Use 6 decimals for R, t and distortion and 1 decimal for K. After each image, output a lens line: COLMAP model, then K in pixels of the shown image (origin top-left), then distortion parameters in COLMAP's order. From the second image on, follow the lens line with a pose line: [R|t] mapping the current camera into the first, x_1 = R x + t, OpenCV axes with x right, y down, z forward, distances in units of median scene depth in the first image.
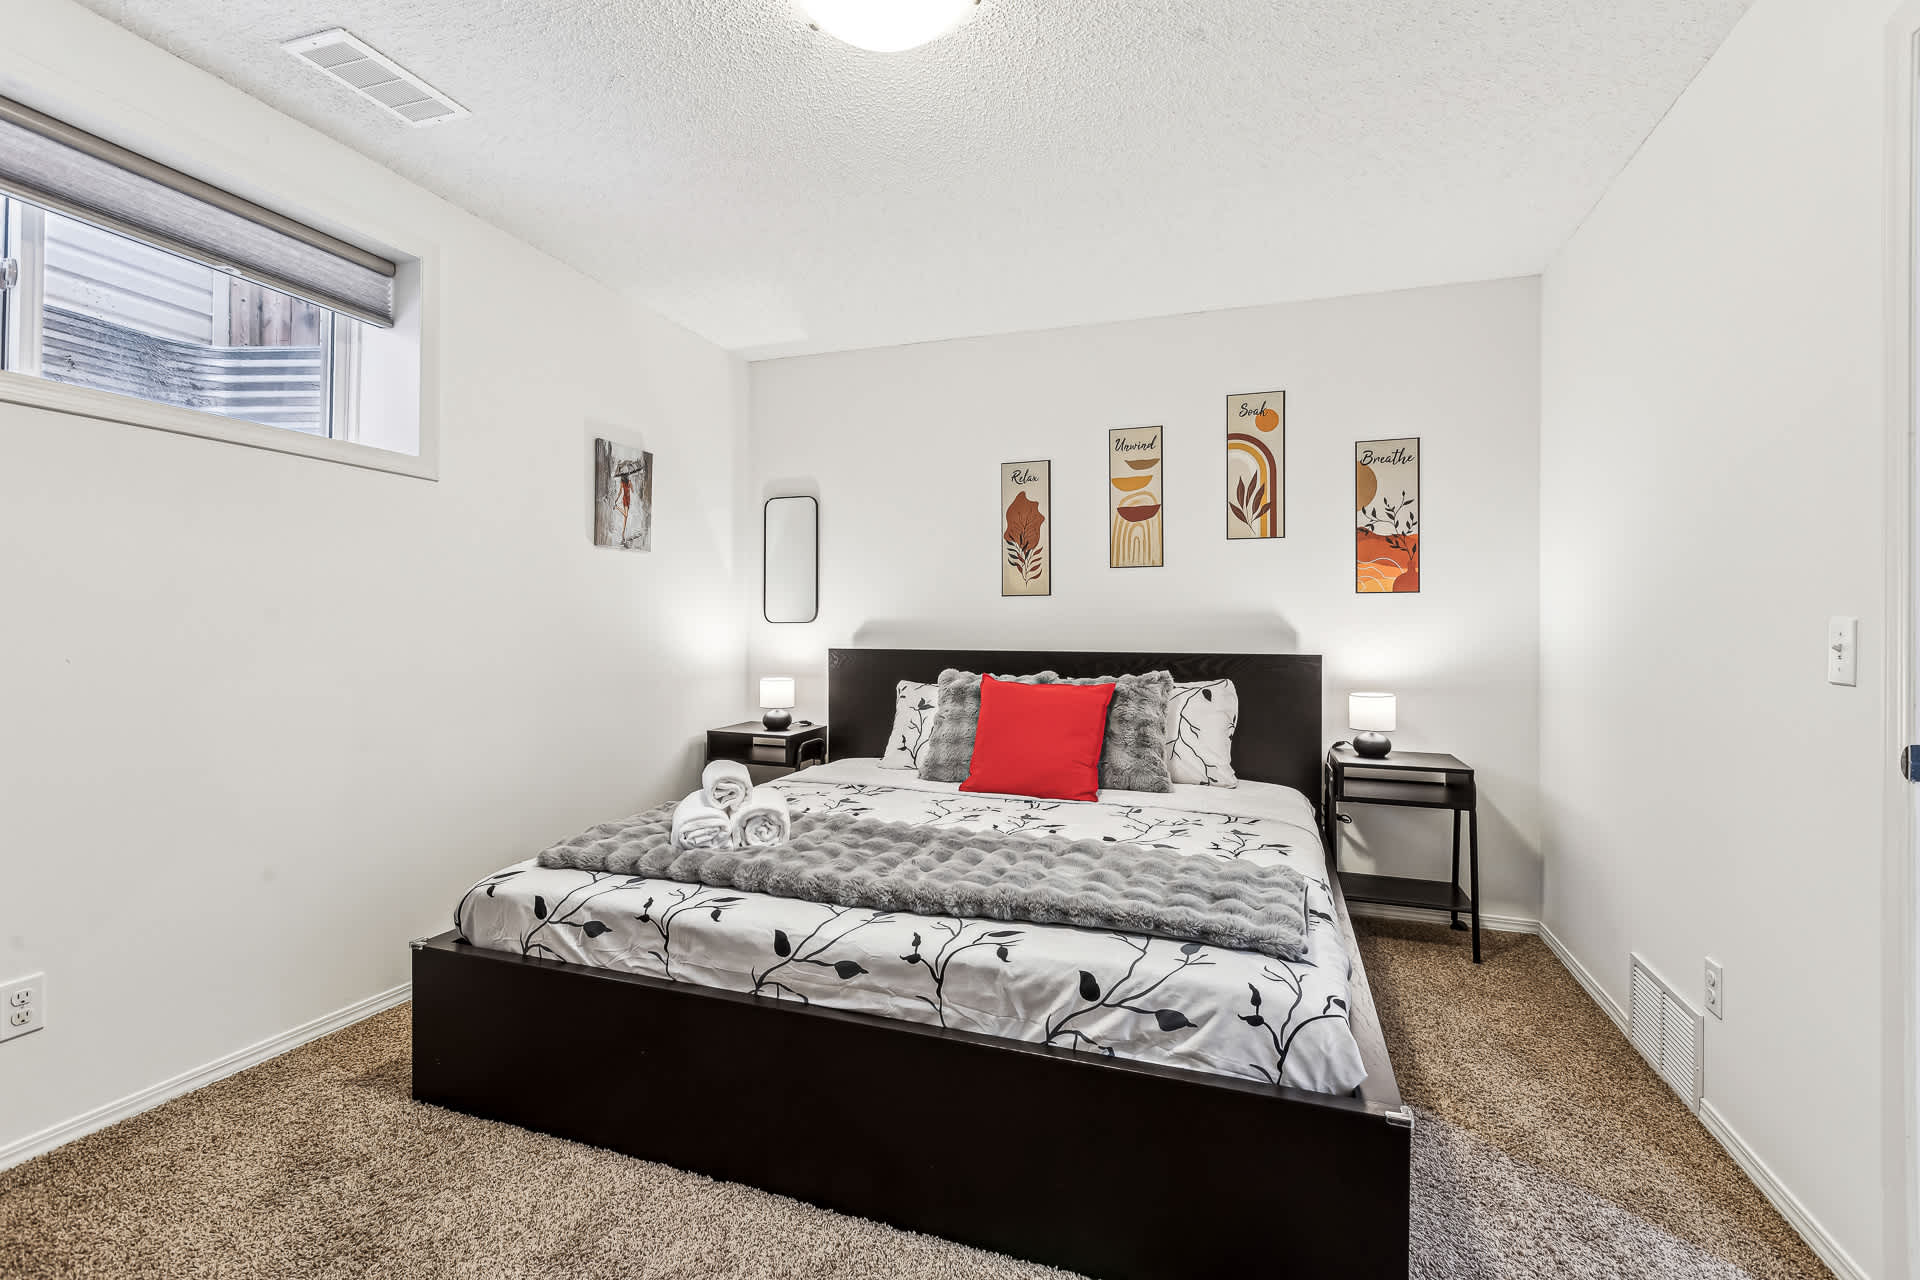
lens RADIAL K [[868.2, 0, 952.8], [0, 868.2, 627.7], [0, 0, 1]] dist [0.002795, -0.000784]
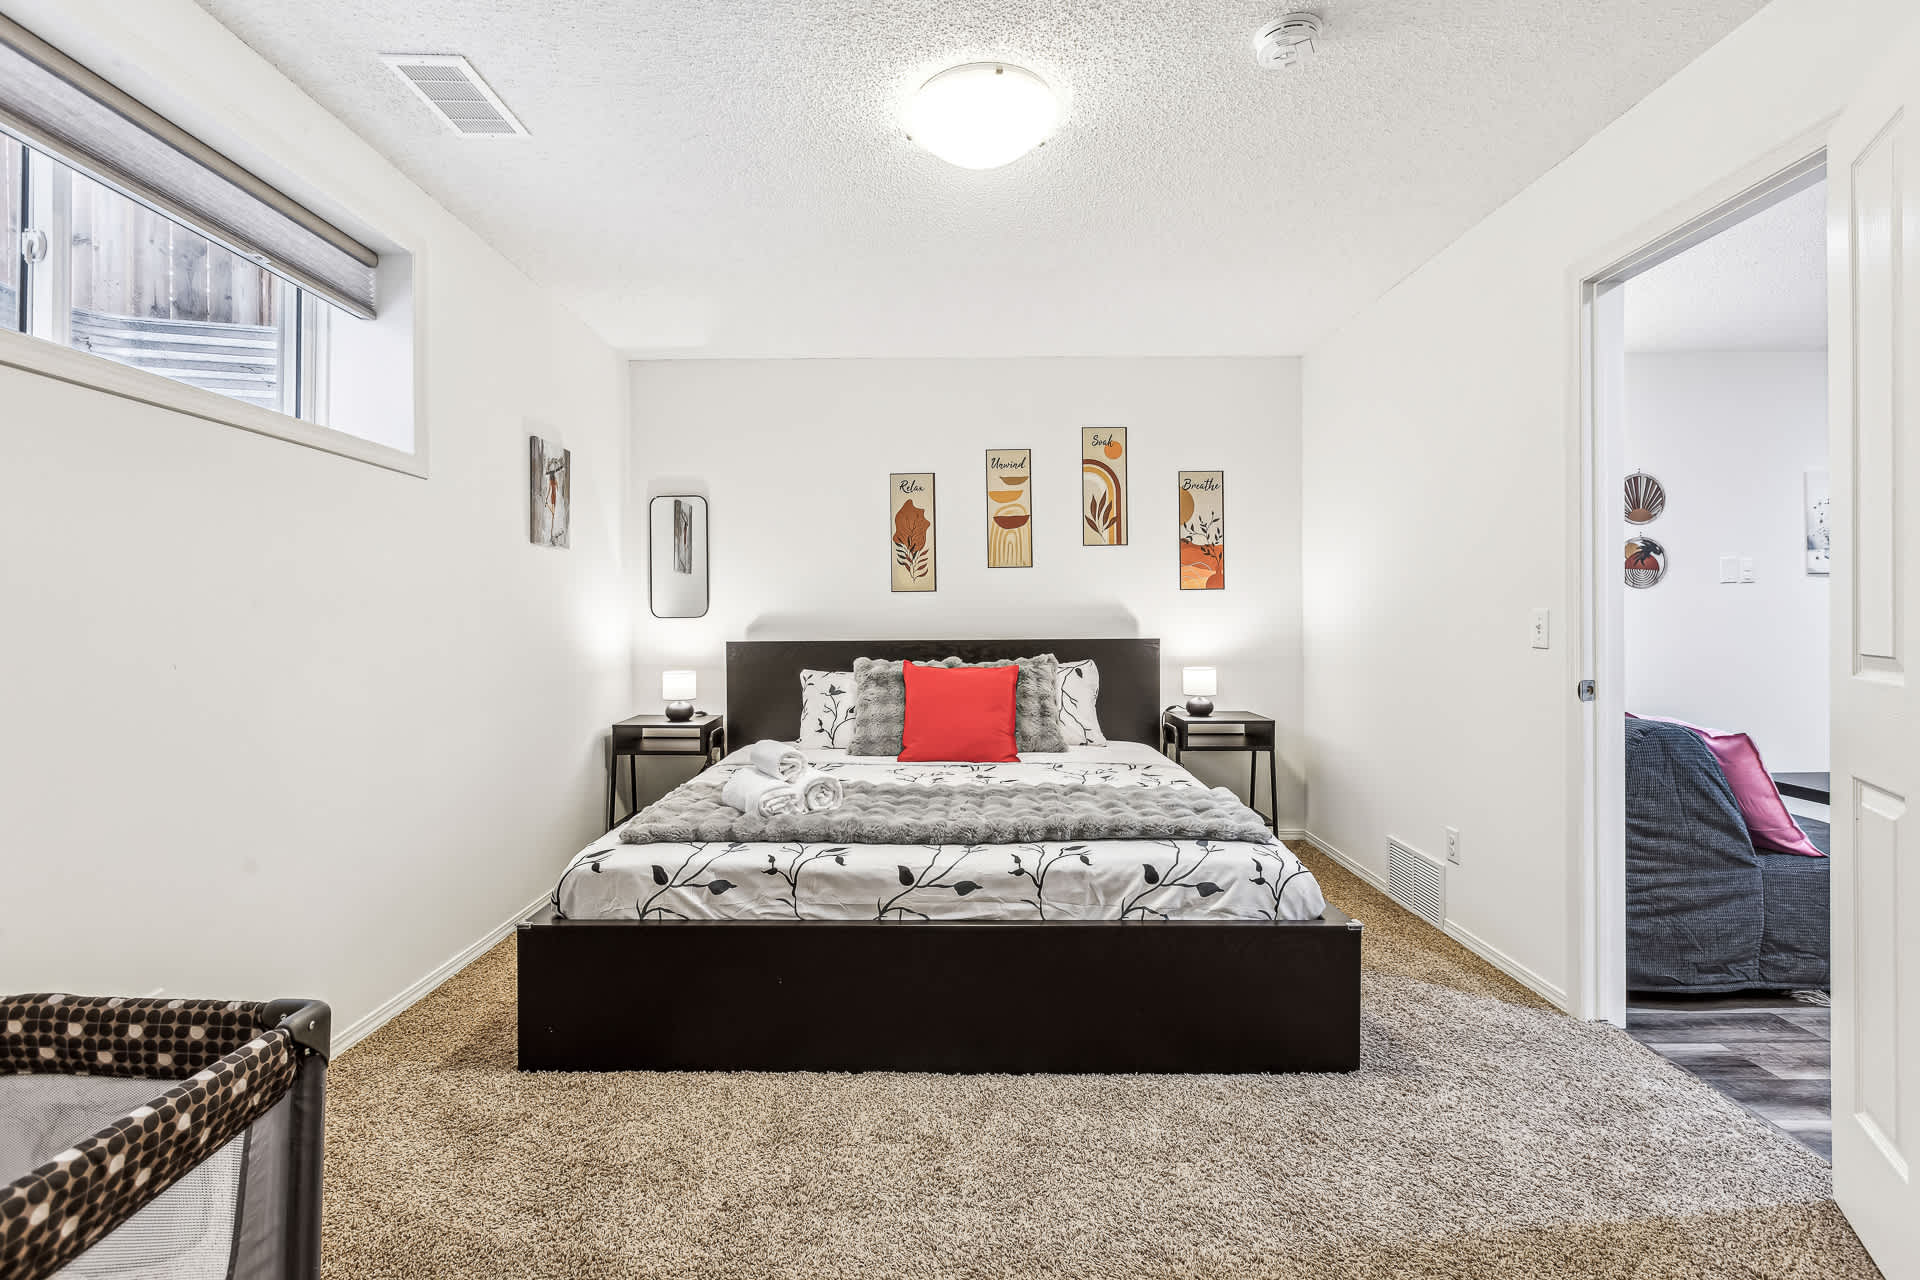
lens RADIAL K [[868.2, 0, 952.8], [0, 868.2, 627.7], [0, 0, 1]] dist [0.002795, -0.000784]
pose [[0.945767, -0.014791, 0.324508, -0.354353], [0.011070, 0.999850, 0.013308, -0.006184], [-0.324656, -0.008994, 0.945789, -0.134887]]
